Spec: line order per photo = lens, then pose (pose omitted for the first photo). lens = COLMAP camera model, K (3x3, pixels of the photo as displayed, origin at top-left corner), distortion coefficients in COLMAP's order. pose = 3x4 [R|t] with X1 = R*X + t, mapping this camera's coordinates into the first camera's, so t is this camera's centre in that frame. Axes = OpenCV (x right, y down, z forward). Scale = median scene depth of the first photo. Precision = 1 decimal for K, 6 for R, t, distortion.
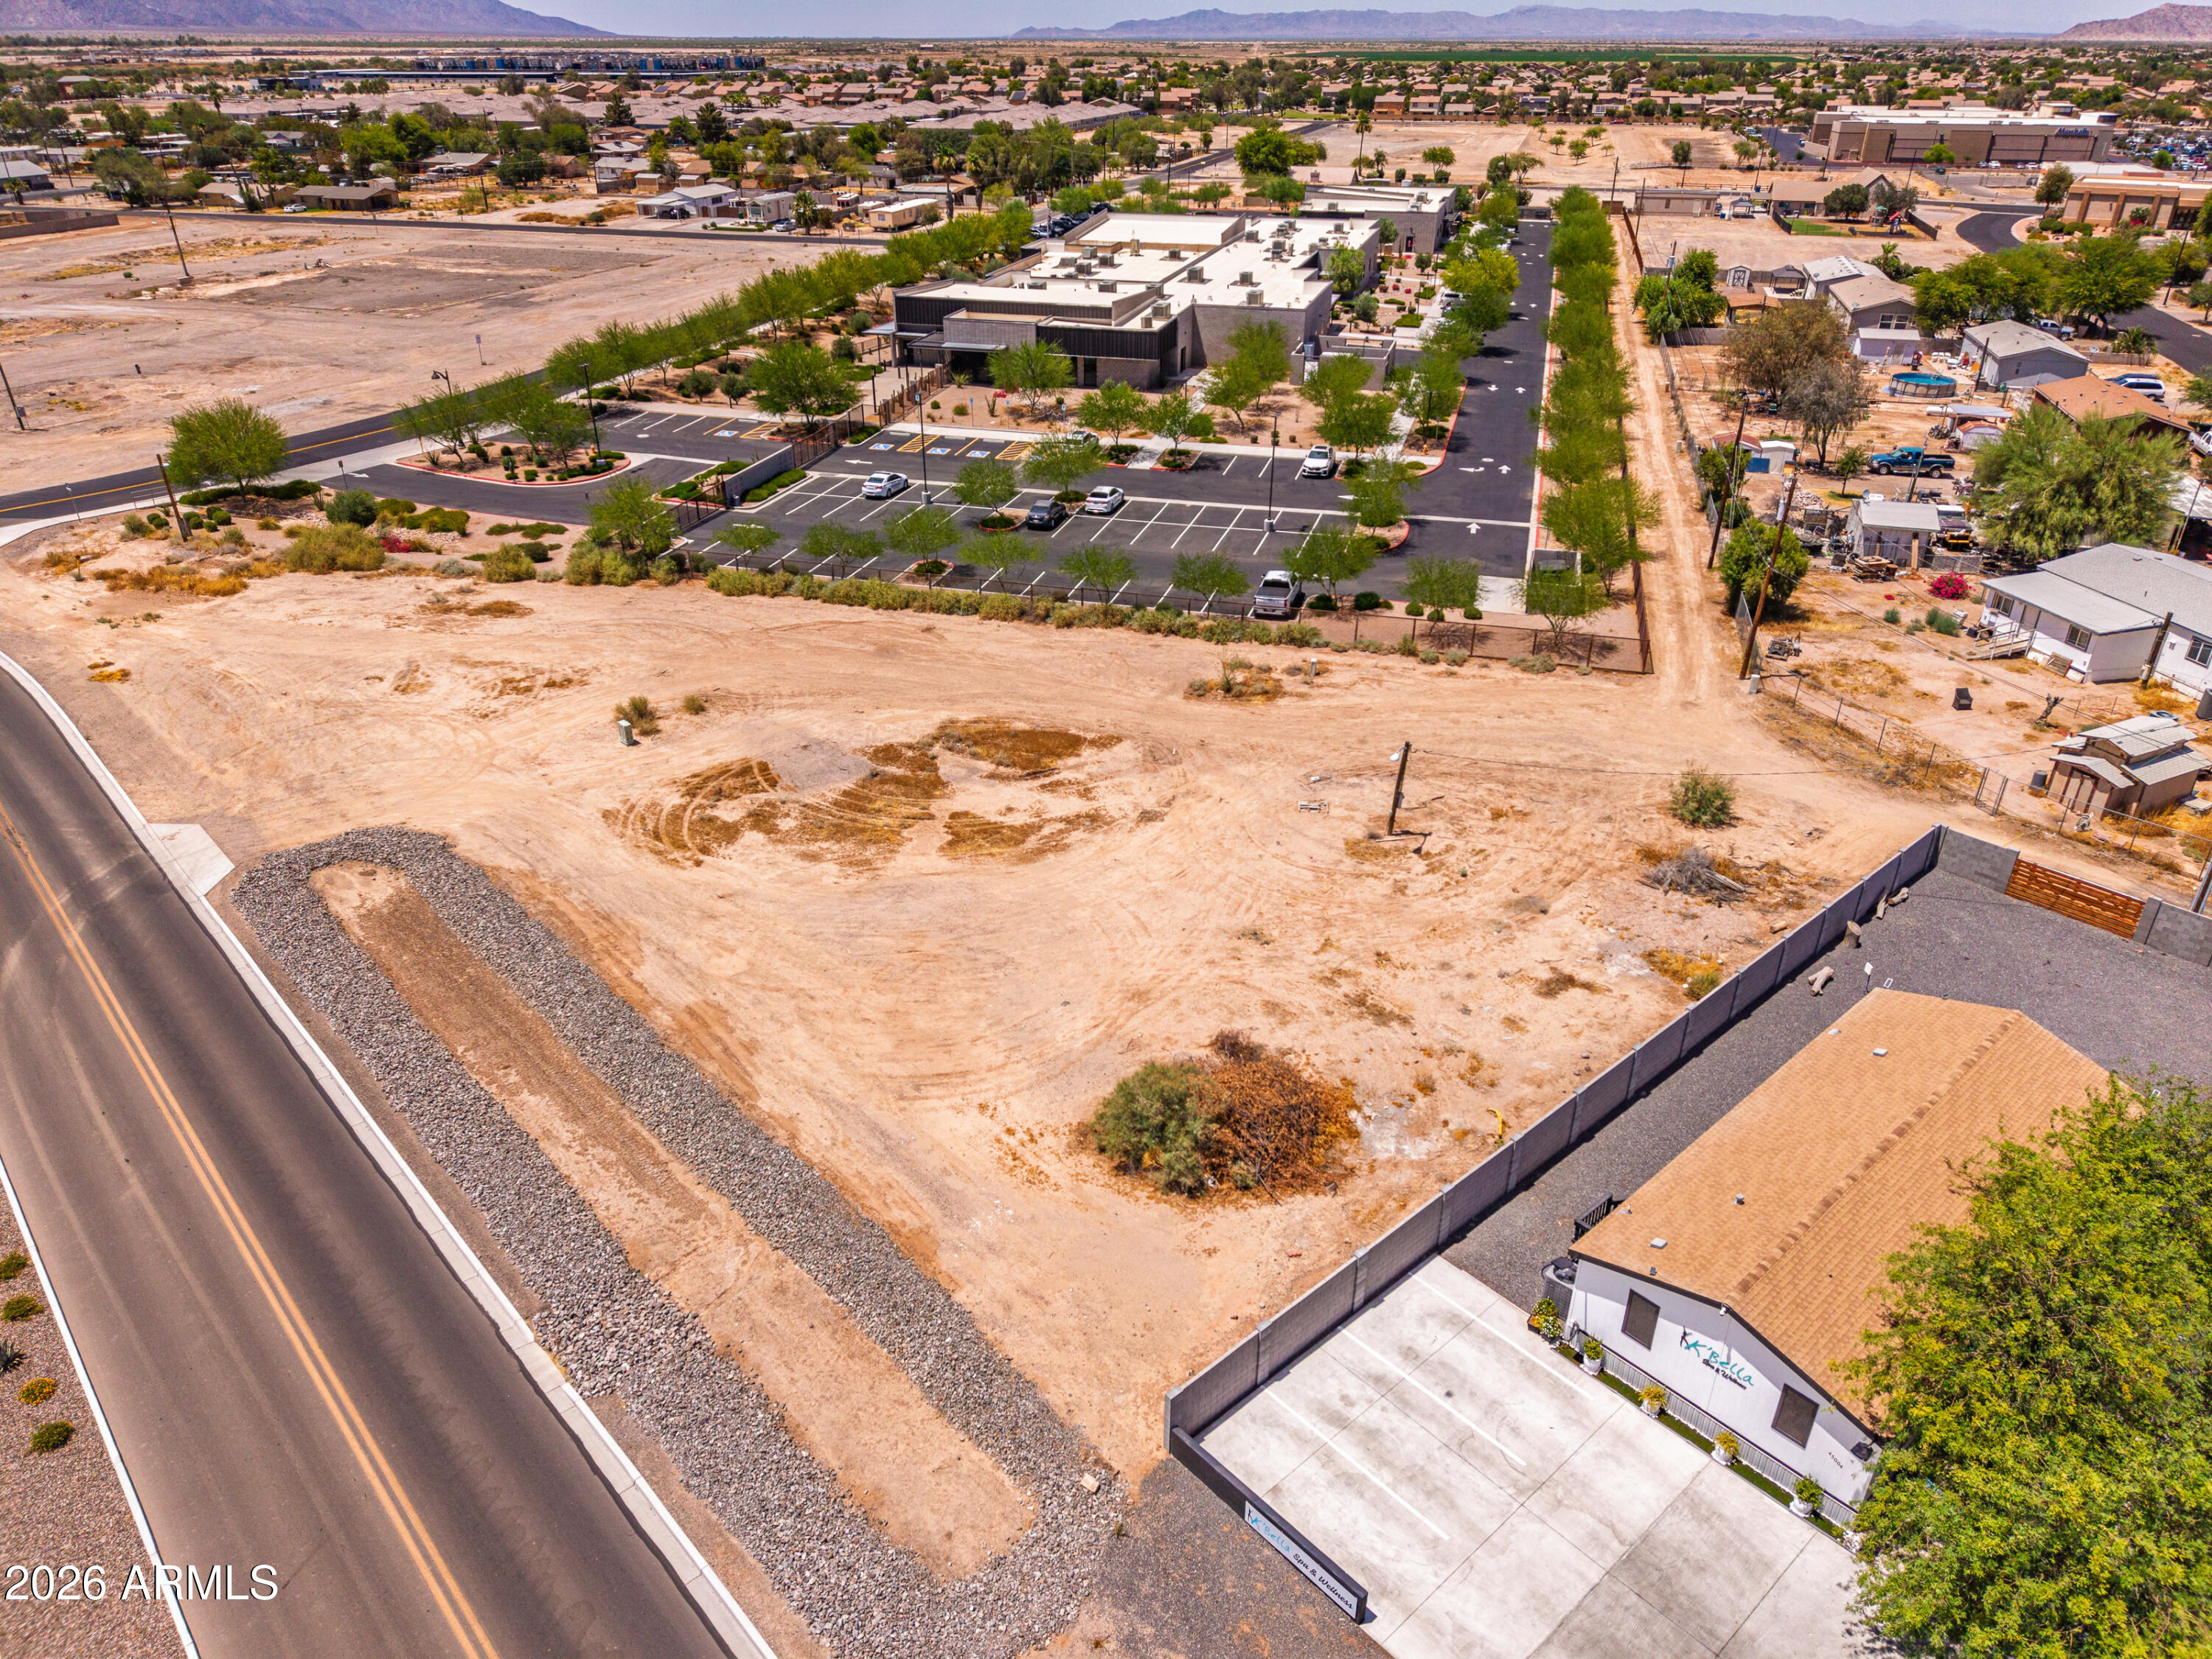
lens RADIAL K [[1474.9, 0, 1106.0], [0, 1474.9, 829.5], [0, 0, 1]] dist [0.046447, -0.055289]
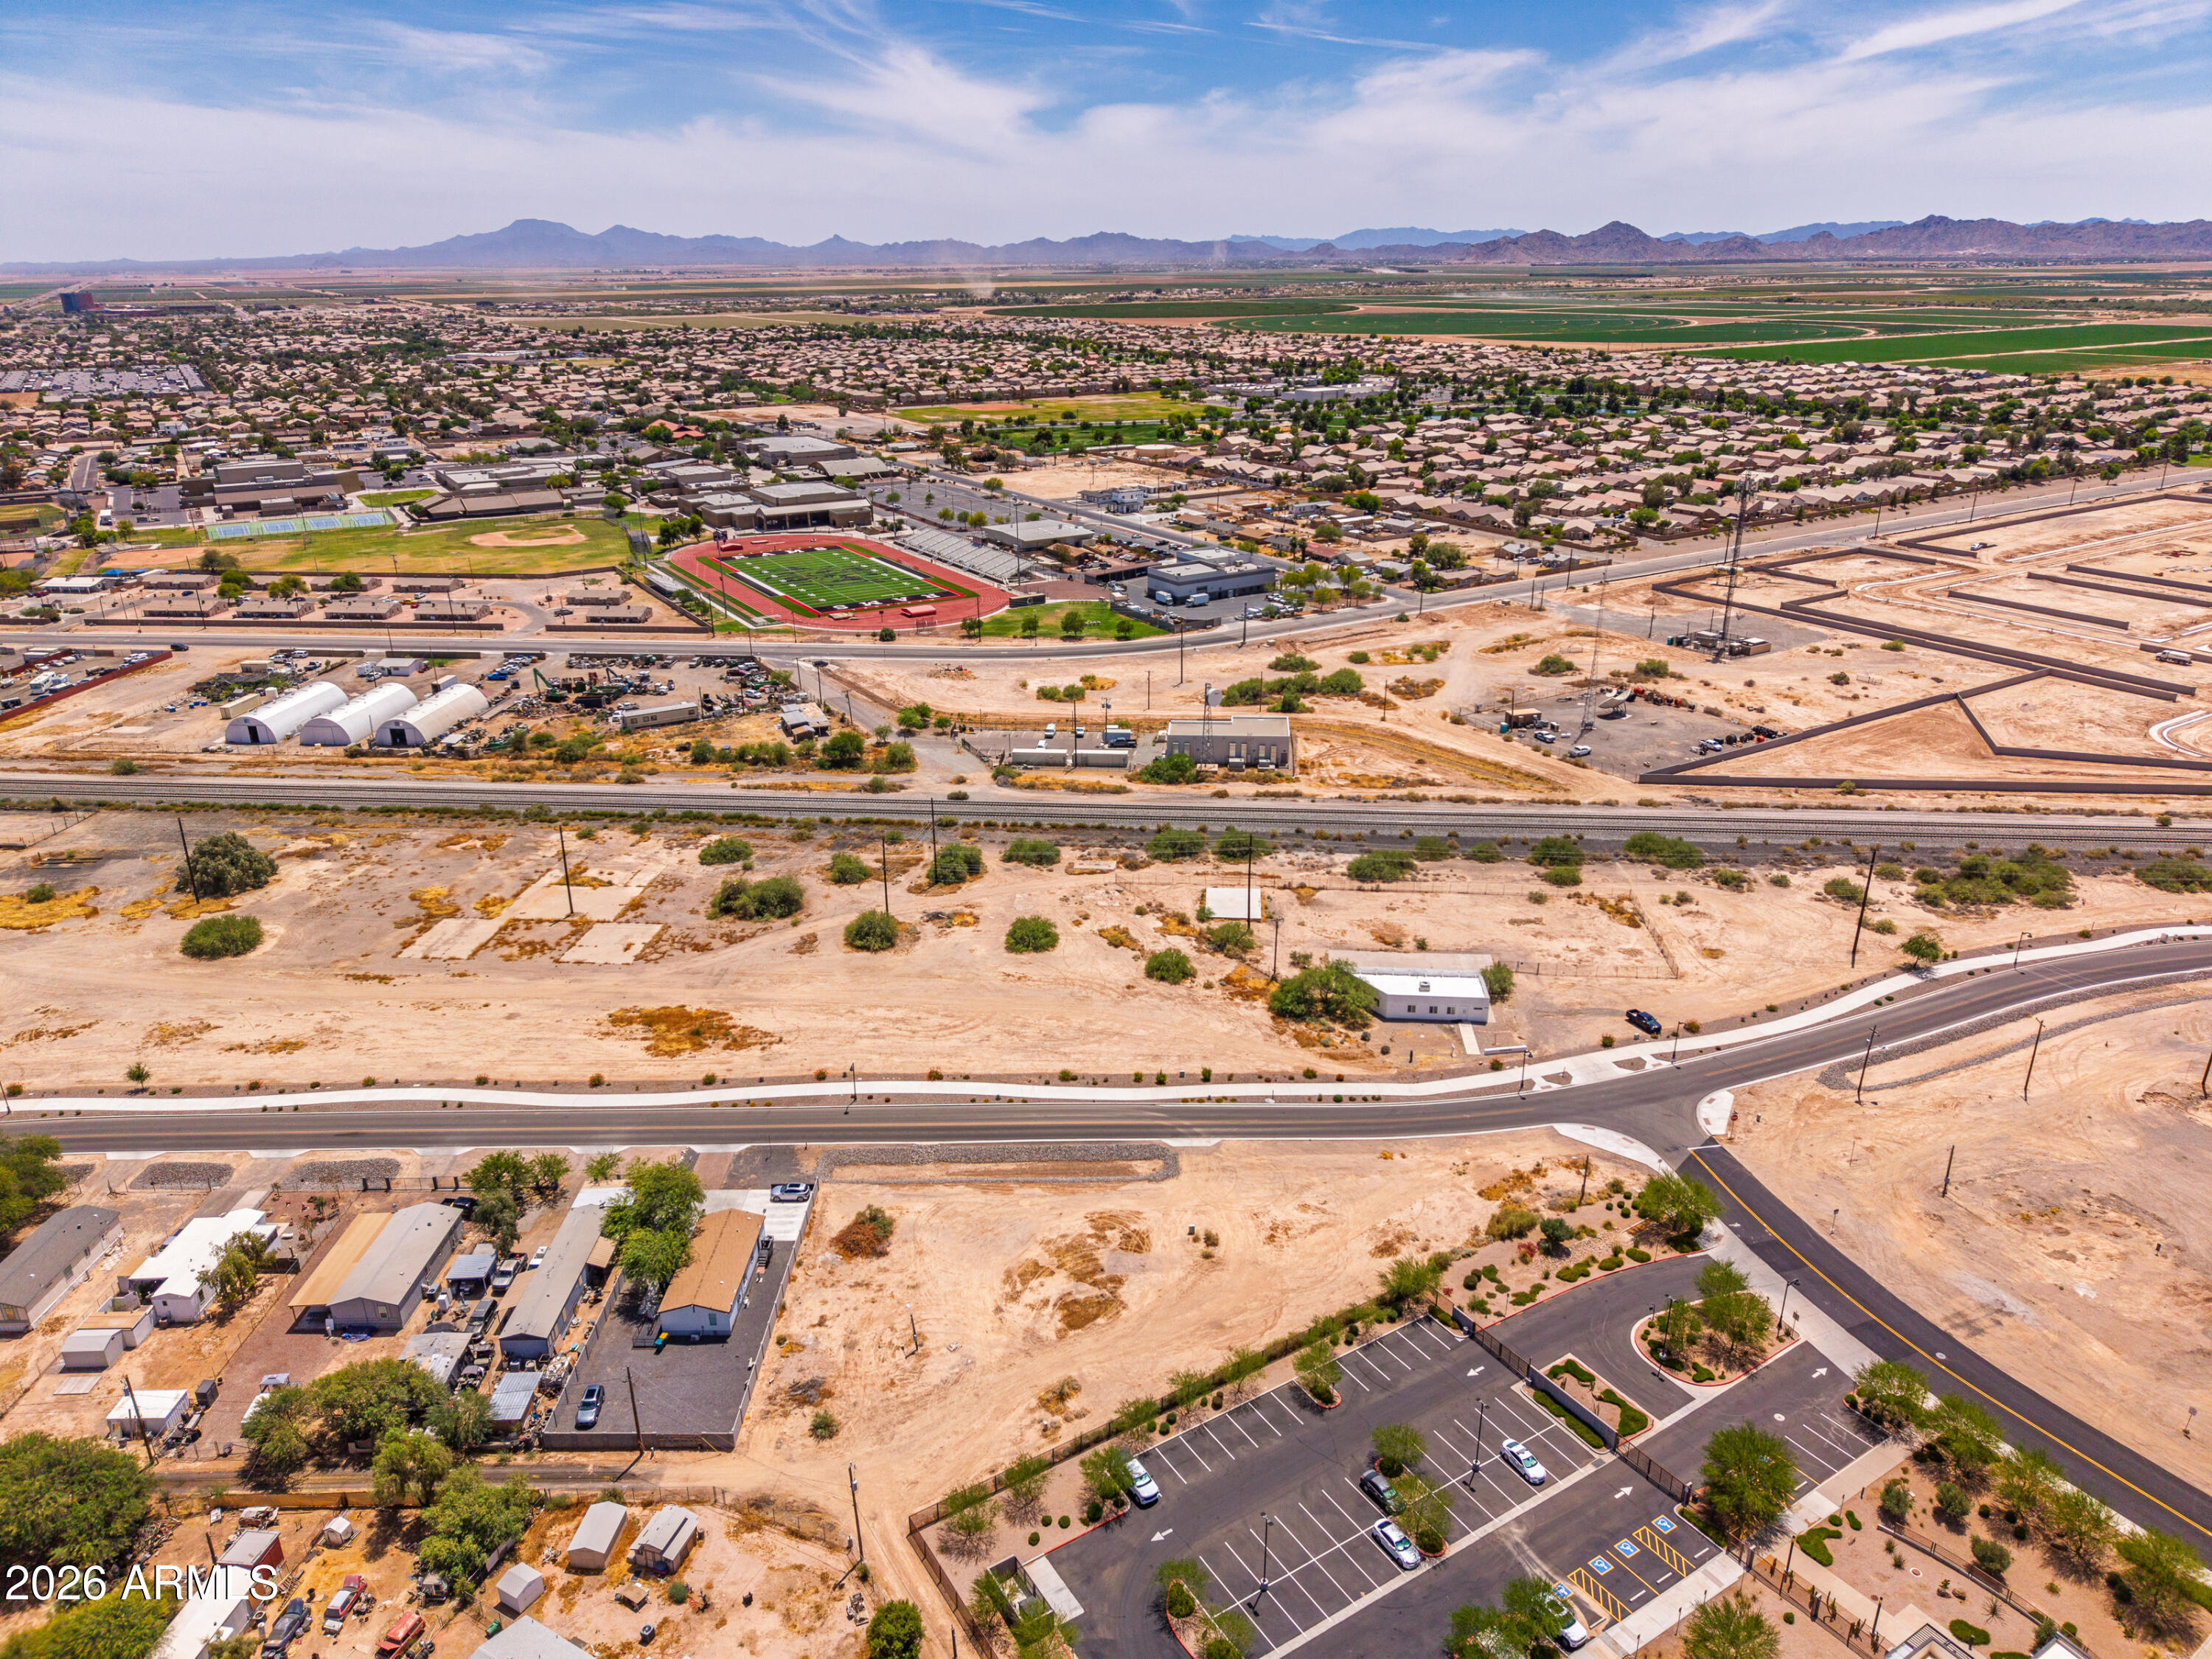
lens RADIAL K [[1474.9, 0, 1106.0], [0, 1474.9, 829.5], [0, 0, 1]] dist [0.046447, -0.055289]
pose [[-0.674028, 0.269645, -0.687734, 1.021149], [-0.342874, 0.710437, 0.614586, -1.582595], [0.654312, 0.650054, -0.386400, 1.115607]]
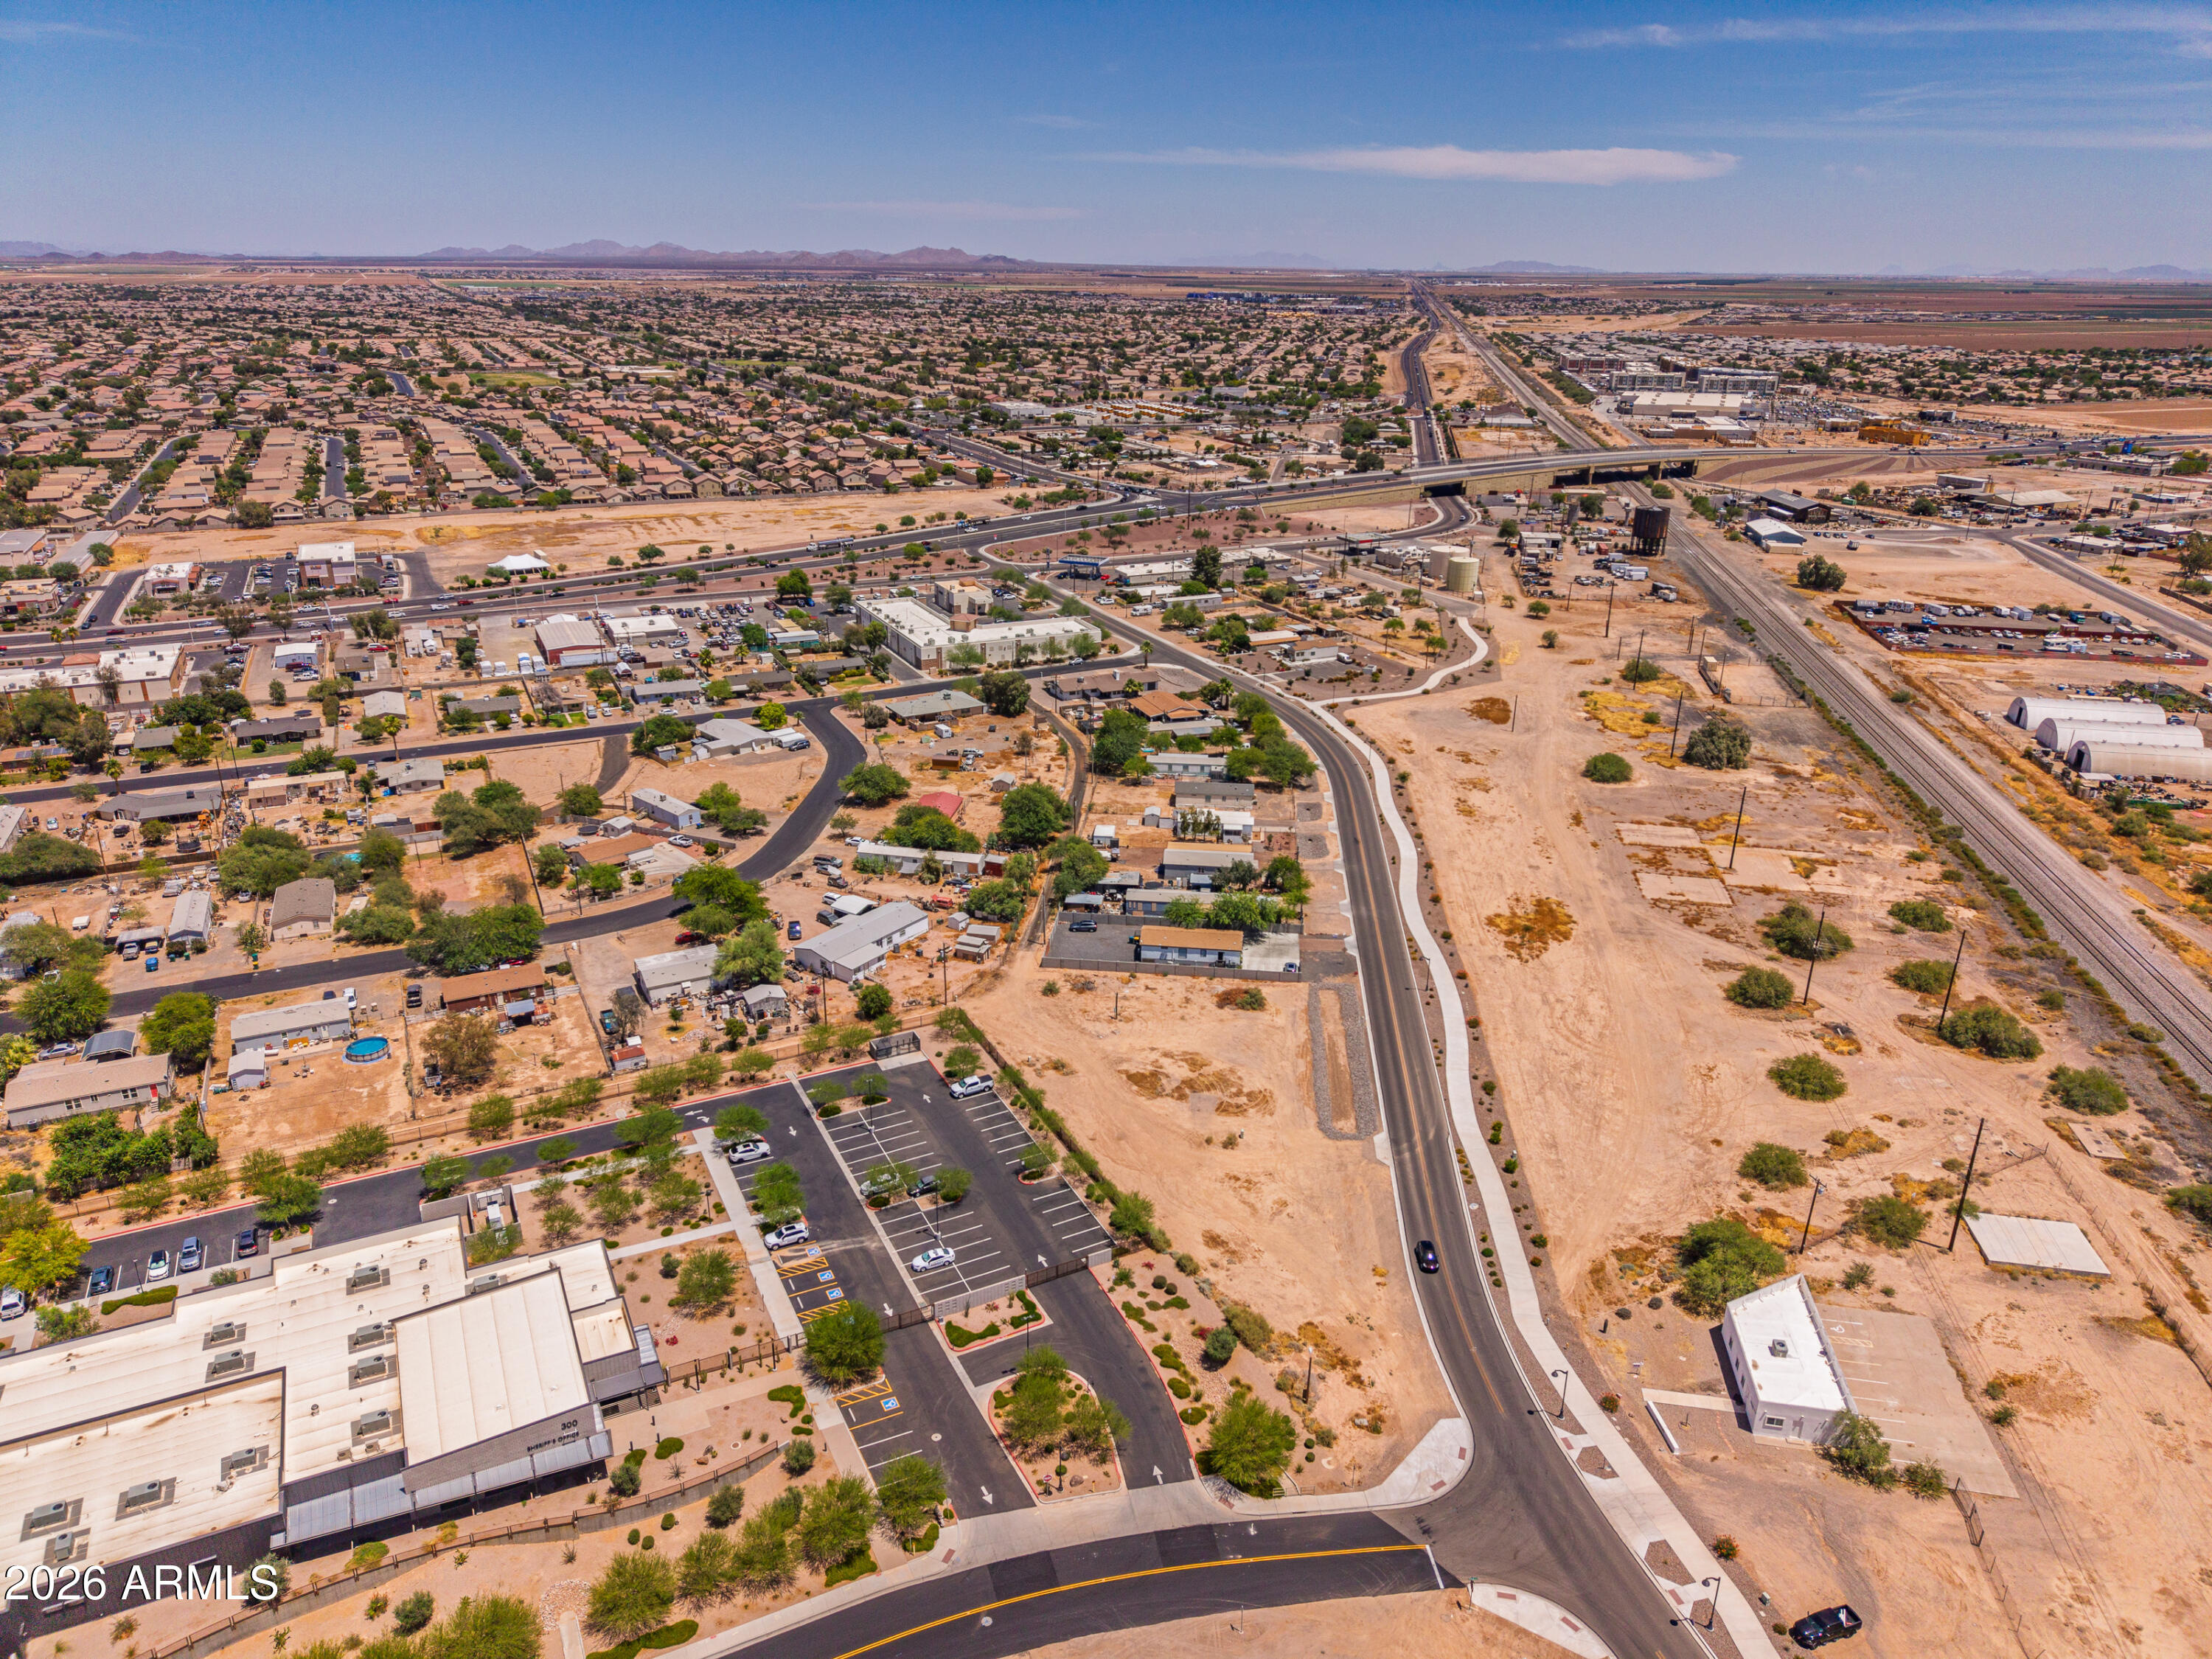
lens RADIAL K [[1468.3, 0, 1106.0], [0, 1468.3, 829.5], [0, 0, 1]] dist [0.085421, -0.108826]
pose [[-0.670354, -0.276232, 0.688710, -1.497794], [0.338717, 0.711884, 0.615217, -1.784633], [-0.660224, 0.645691, -0.383650, 1.460042]]
